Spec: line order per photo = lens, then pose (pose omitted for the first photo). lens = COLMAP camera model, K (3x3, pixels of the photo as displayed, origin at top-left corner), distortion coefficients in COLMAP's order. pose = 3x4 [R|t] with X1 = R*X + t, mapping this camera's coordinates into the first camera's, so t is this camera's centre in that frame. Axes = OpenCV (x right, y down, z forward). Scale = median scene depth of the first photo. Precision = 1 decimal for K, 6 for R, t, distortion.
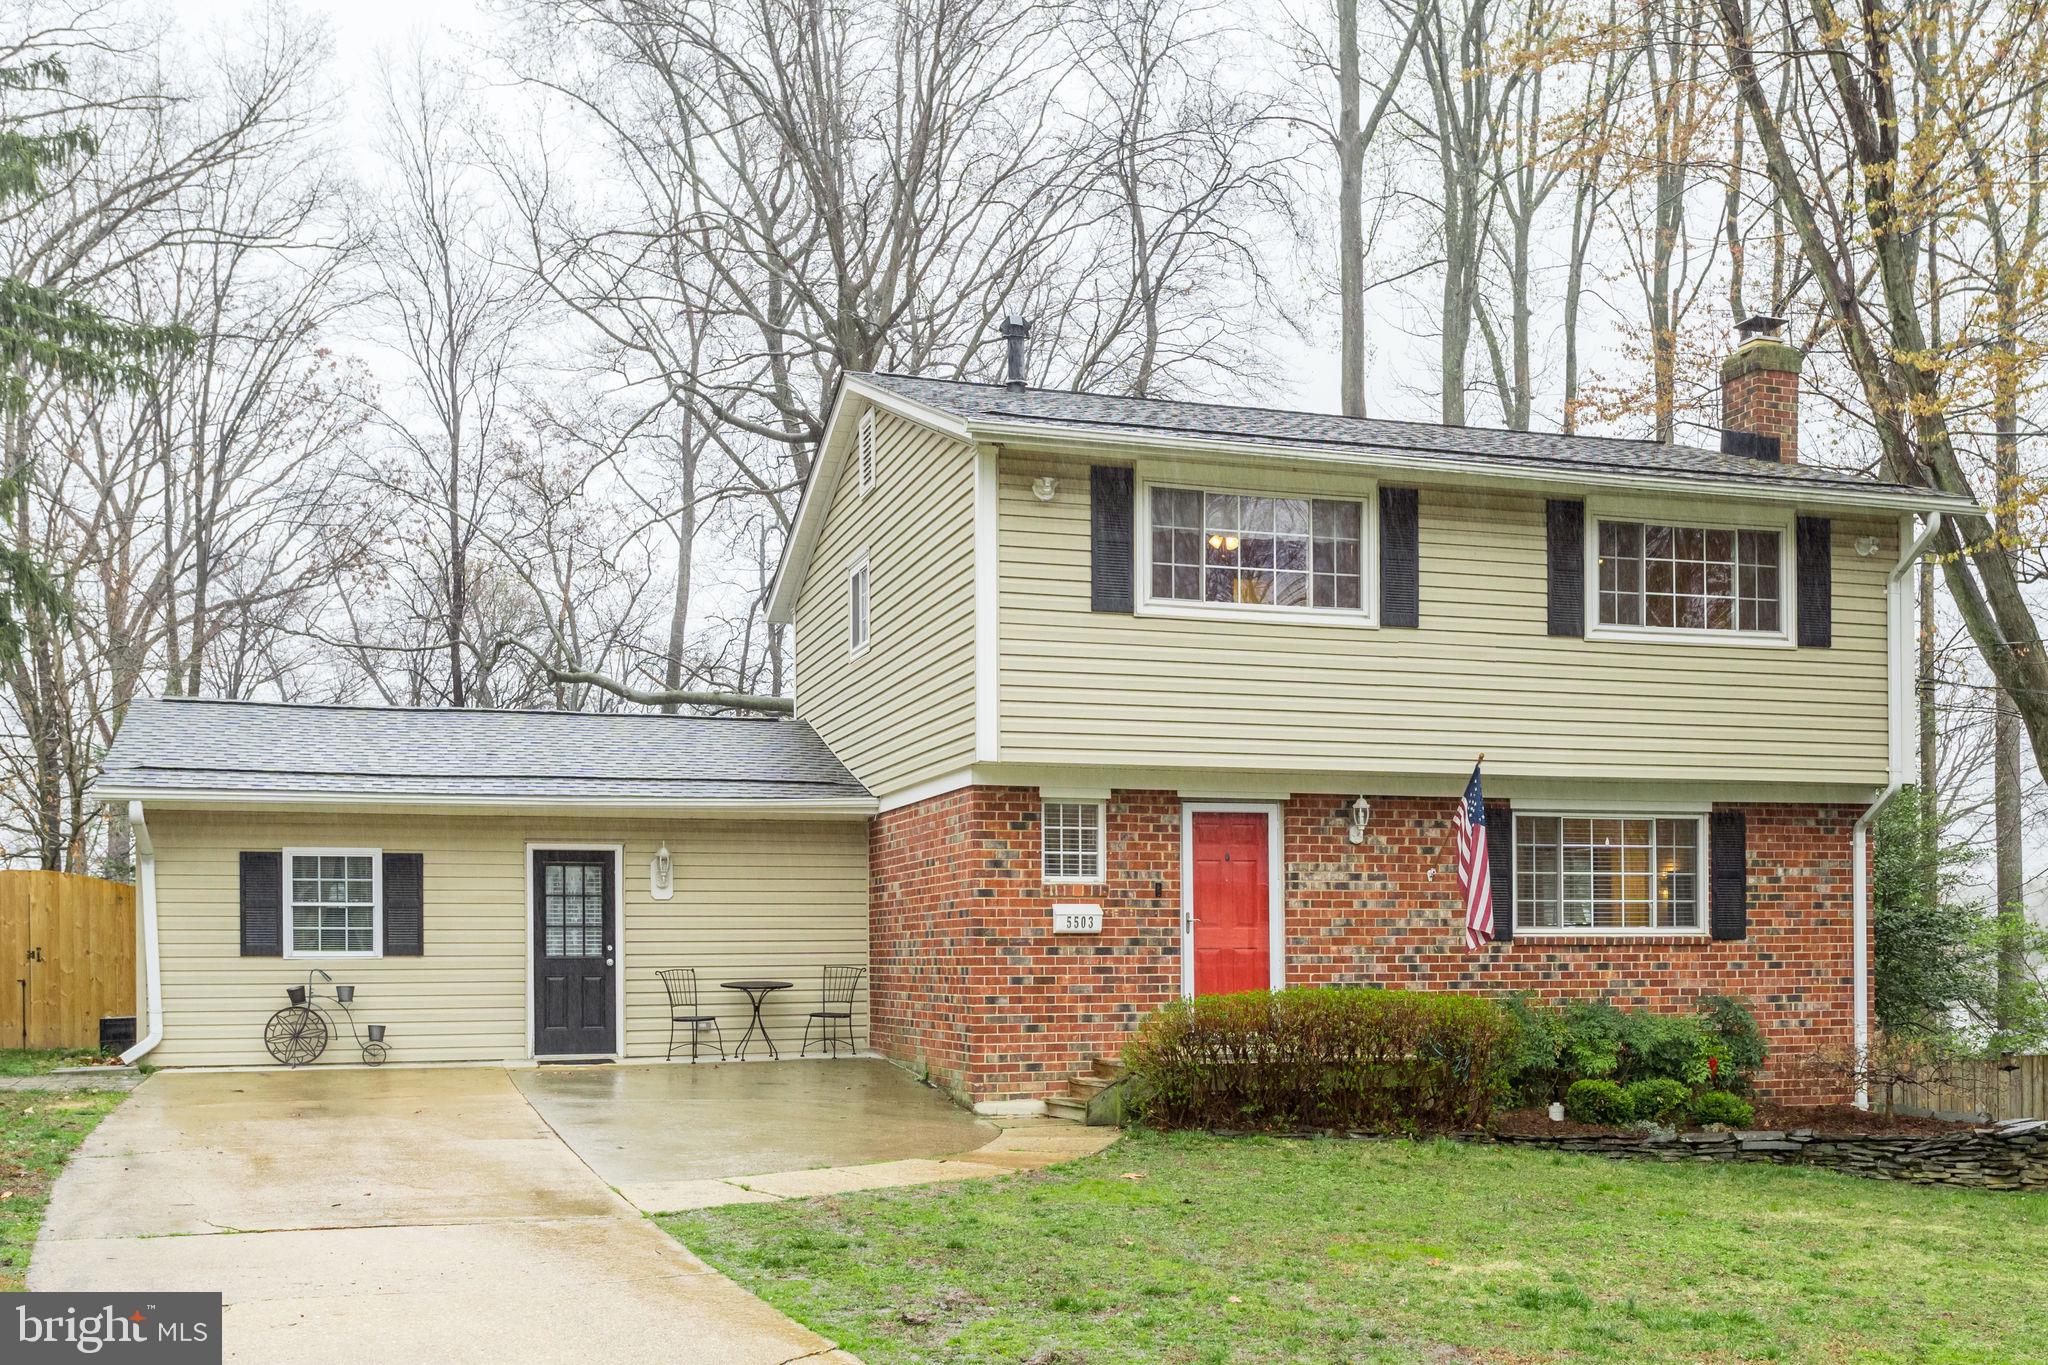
lens RADIAL K [[1778.4, 0, 1023.1], [0, 1778.4, 928.9], [0, 0, 1]] dist [0.005767, 0.004546]
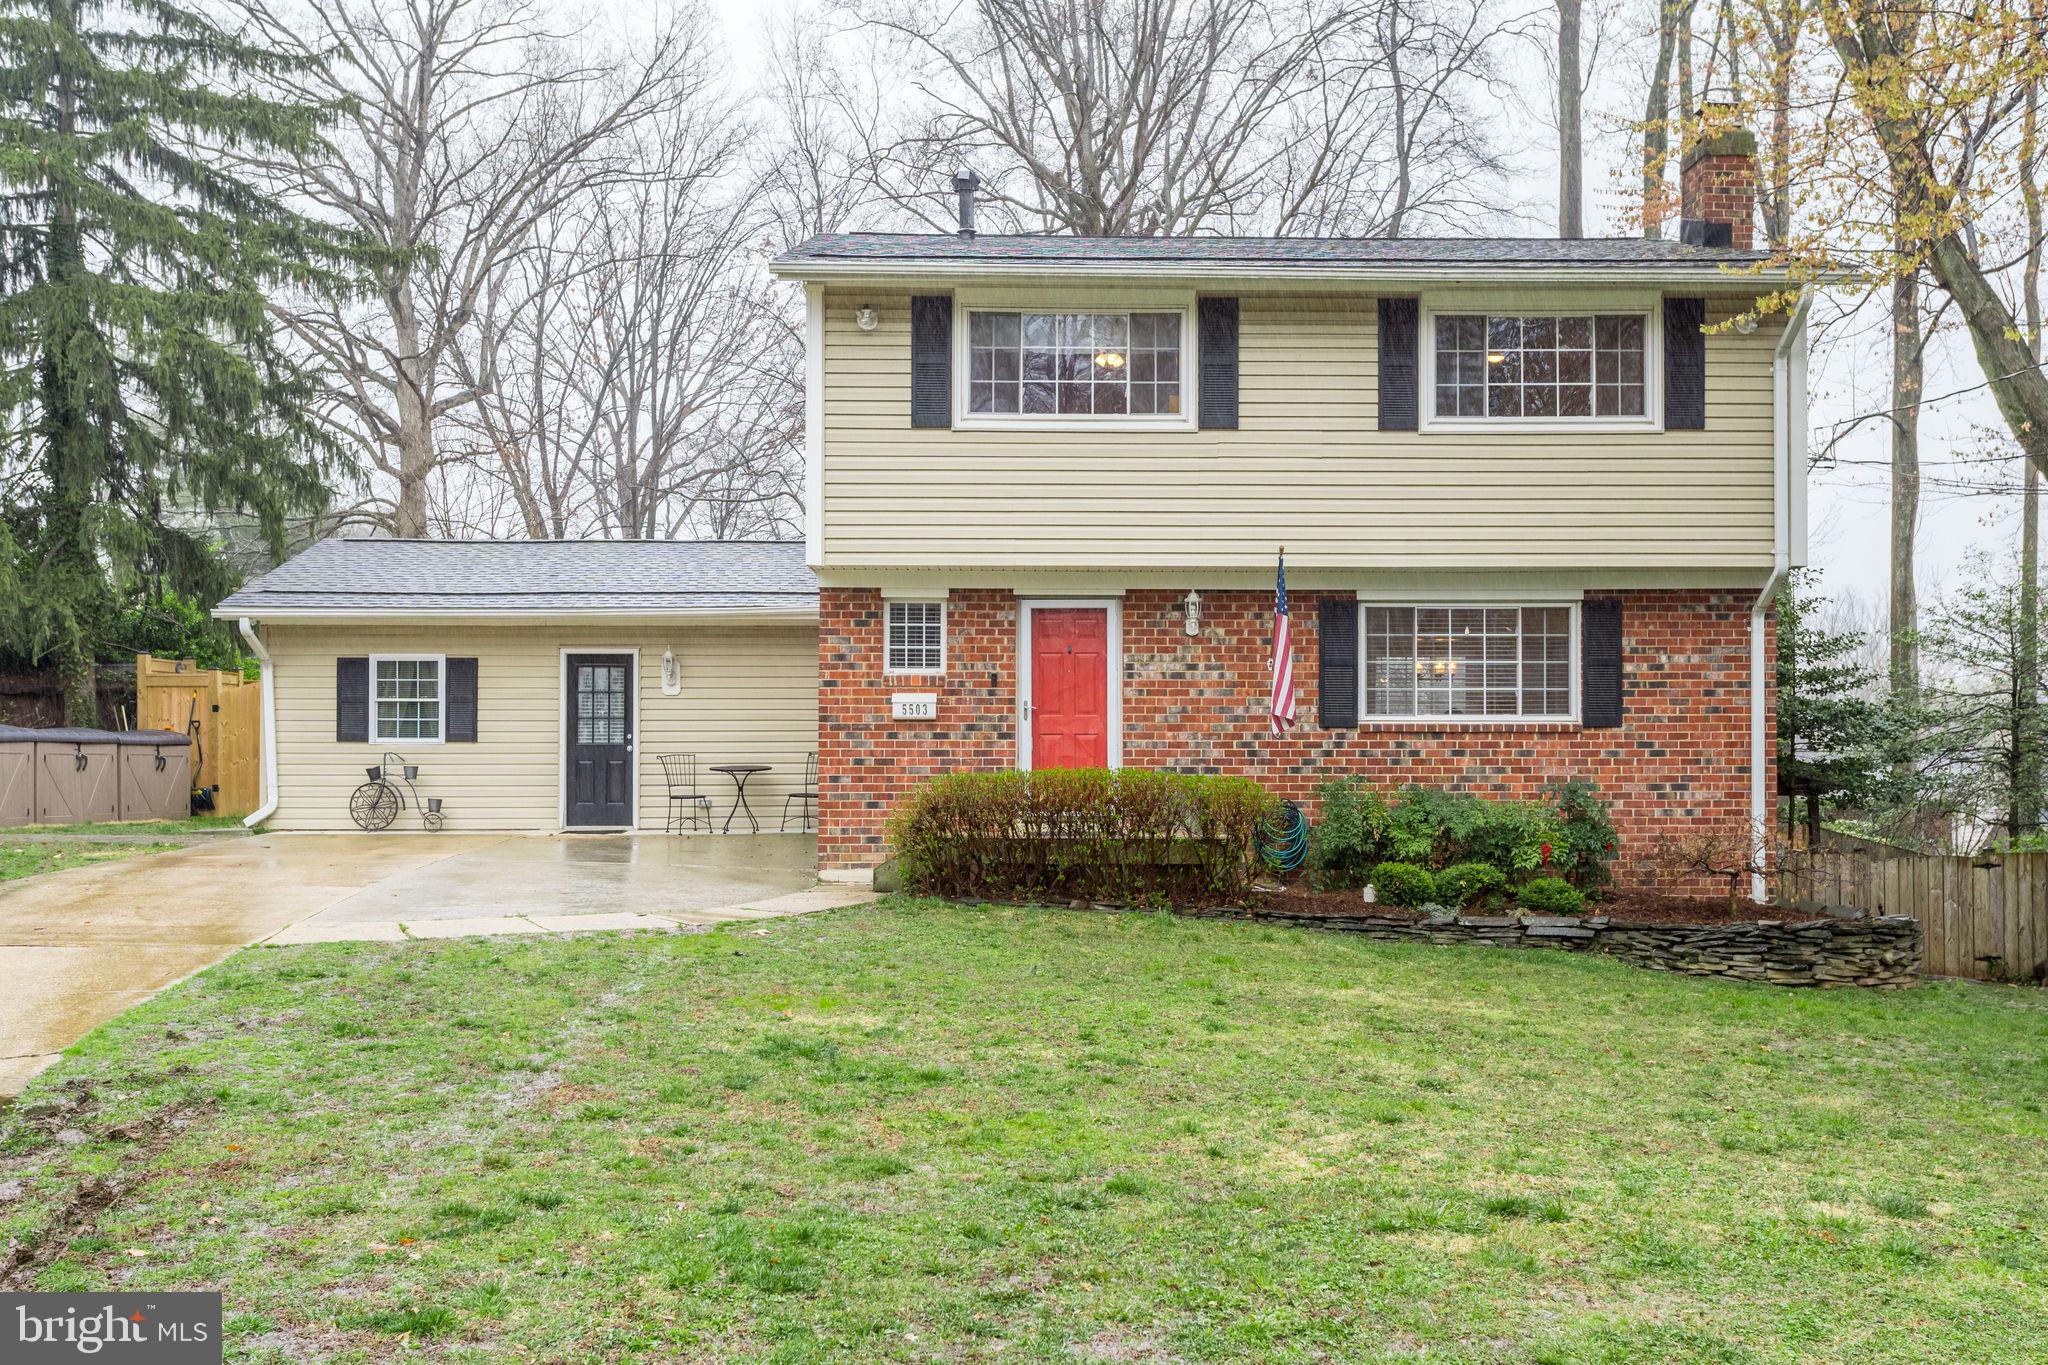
lens RADIAL K [[1557.0, 0, 1022.5], [0, 1557.0, 727.7], [0, 0, 1]] dist [0.009723, 0.000602]
pose [[0.966117, -0.000660, -0.258103, 0.328220], [-0.001089, 0.999977, -0.006631, 0.013165], [0.258102, 0.006687, 0.966095, 0.077785]]
